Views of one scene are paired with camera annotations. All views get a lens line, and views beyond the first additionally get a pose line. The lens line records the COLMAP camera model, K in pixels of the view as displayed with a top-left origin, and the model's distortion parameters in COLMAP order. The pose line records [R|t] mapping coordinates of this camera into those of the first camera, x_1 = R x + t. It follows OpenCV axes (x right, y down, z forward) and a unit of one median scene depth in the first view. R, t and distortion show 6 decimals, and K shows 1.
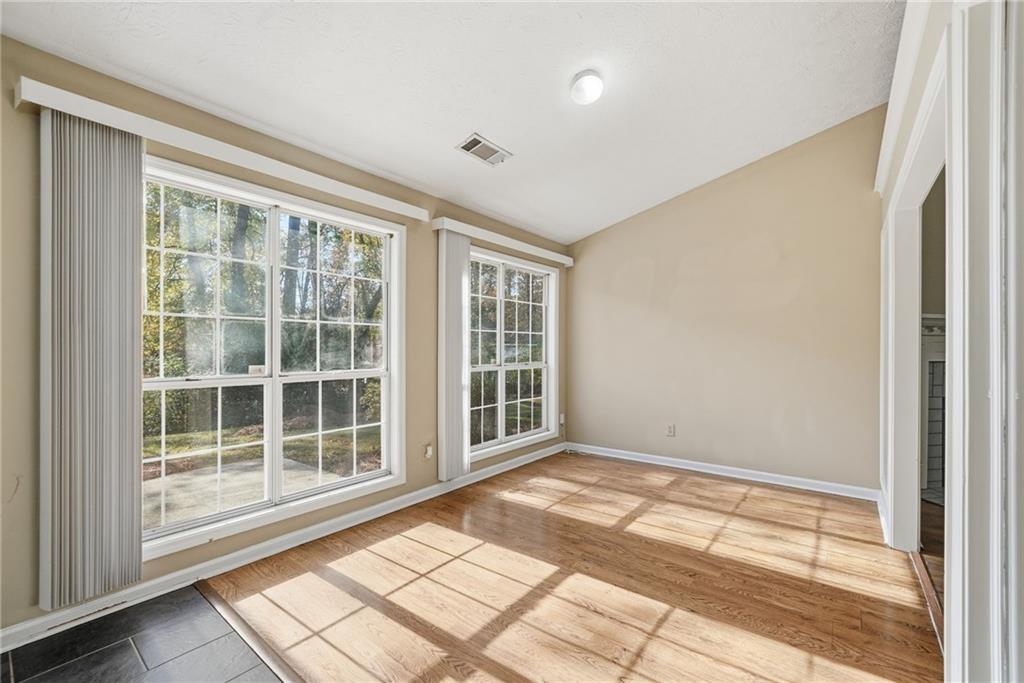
lens RADIAL K [[399.2, 0, 517.8], [0, 399.2, 343.1], [0, 0, 1]] dist [-0.020549, 0.000270]
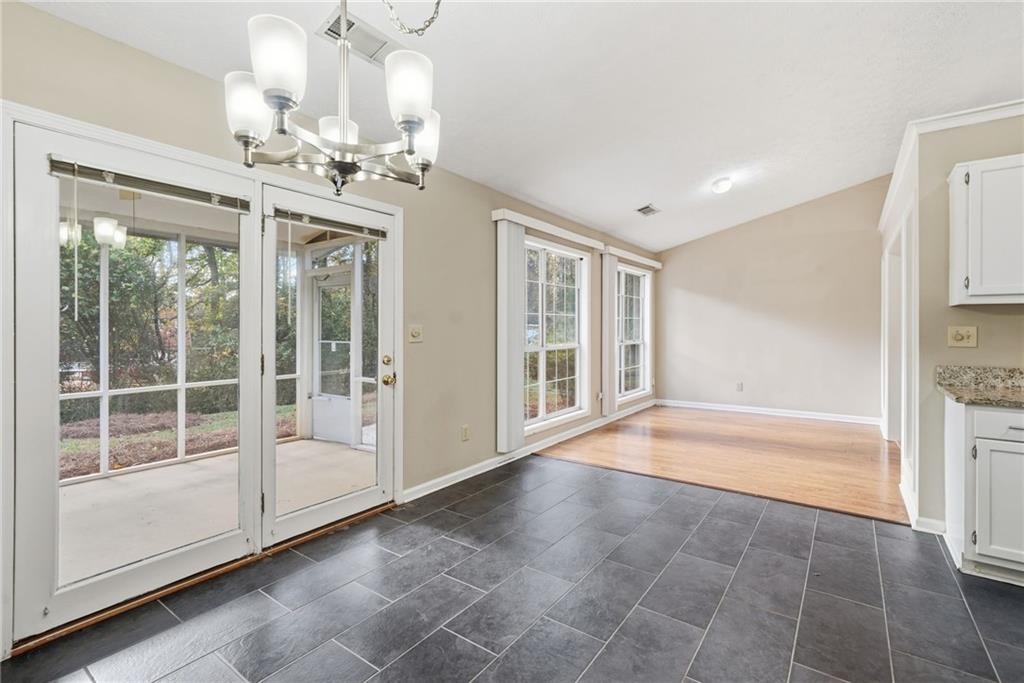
lens RADIAL K [[459.0, 0, 528.1], [0, 459.0, 330.2], [0, 0, 1]] dist [0.012364, 0.000210]
pose [[0.997622, -0.004405, 0.068783, -0.477935], [0.003476, 0.999901, 0.013624, -0.008660], [-0.068836, -0.013353, 0.997539, -0.591686]]
